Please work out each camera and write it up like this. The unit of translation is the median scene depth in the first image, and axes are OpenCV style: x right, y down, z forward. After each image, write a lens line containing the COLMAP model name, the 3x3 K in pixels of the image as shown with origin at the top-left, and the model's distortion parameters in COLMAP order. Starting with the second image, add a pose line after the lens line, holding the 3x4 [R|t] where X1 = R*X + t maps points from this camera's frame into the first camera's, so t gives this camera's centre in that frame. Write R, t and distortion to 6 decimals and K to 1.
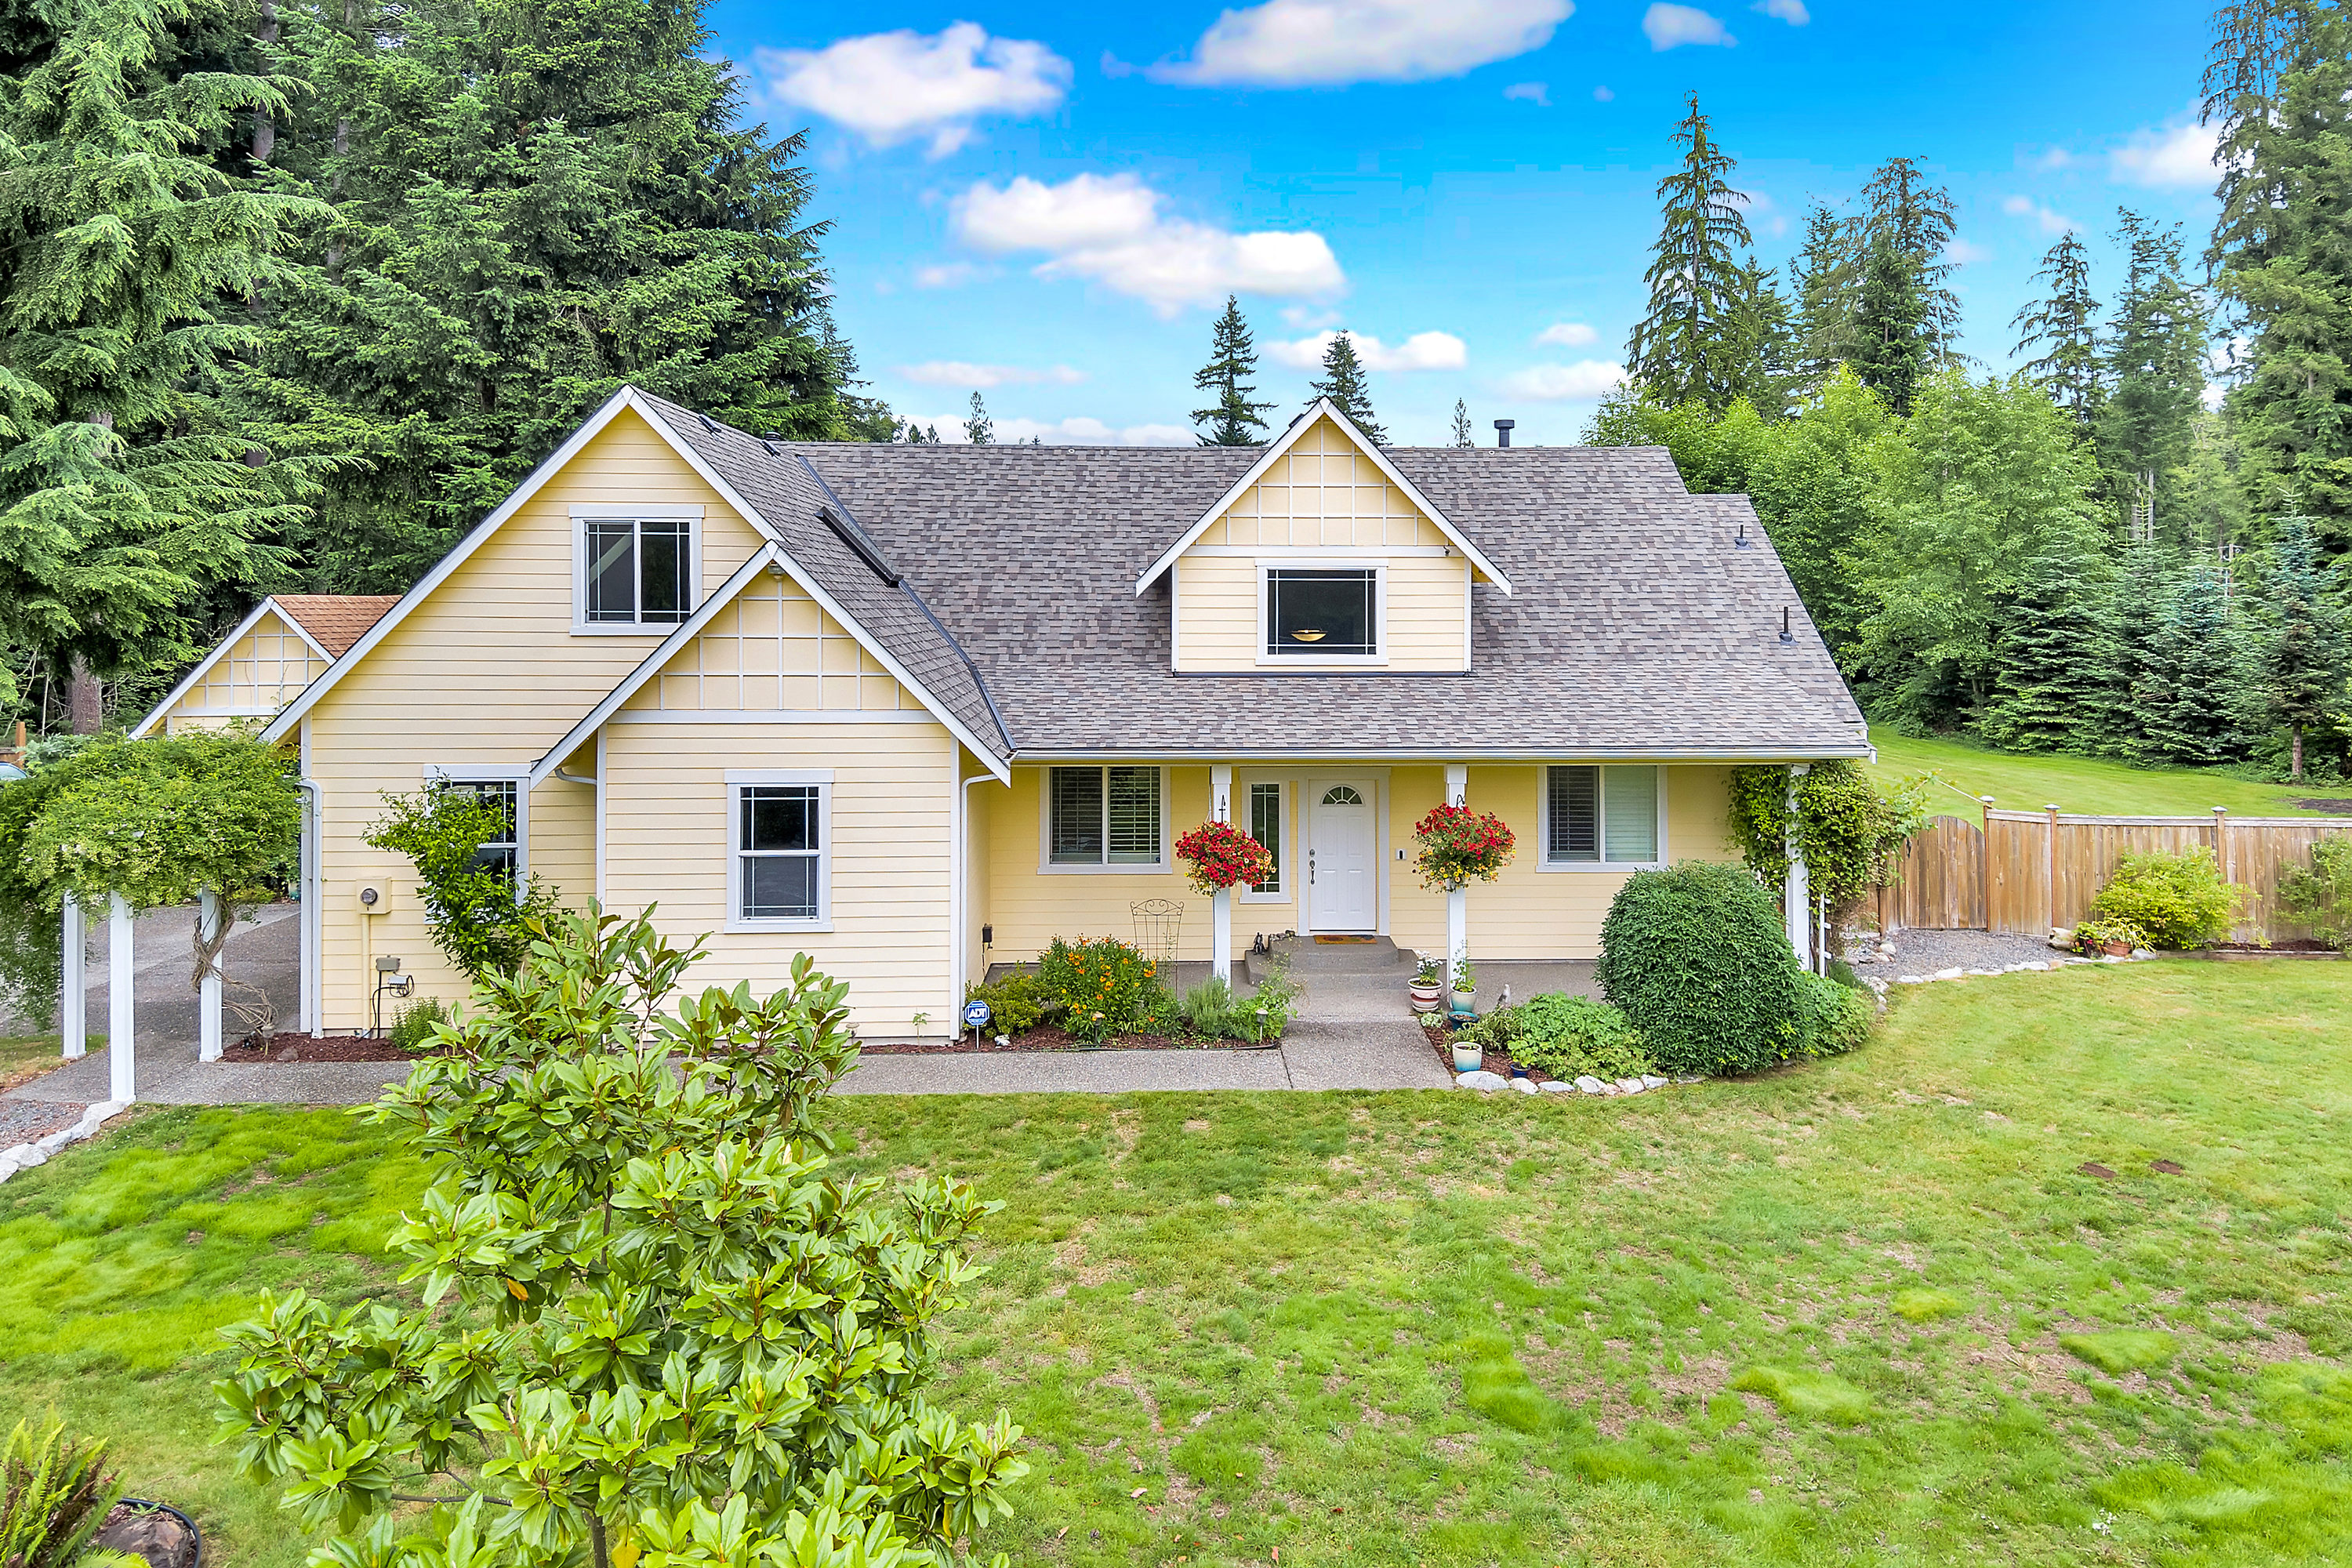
lens RADIAL K [[1487.8, 0, 1211.0], [0, 1487.8, 656.8], [0, 0, 1]] dist [0.076940, -0.113672]
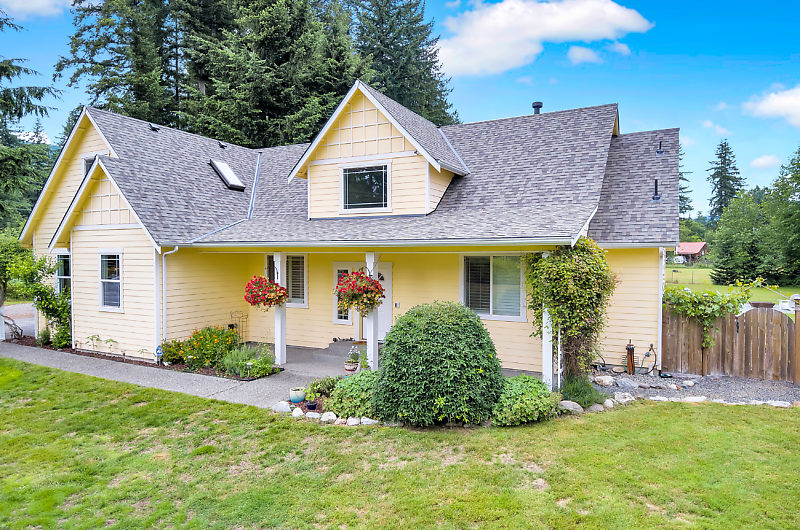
lens RADIAL K [[512.0, 0, 400.0], [0, 512.0, 265.0], [0, 0, 1]] dist [0.072541, -0.118318]
pose [[0.878102, 0.014478, -0.478254, 0.531526], [-0.022887, 0.999669, -0.011759, 0.098354], [0.477925, 0.021272, 0.878143, 0.441893]]
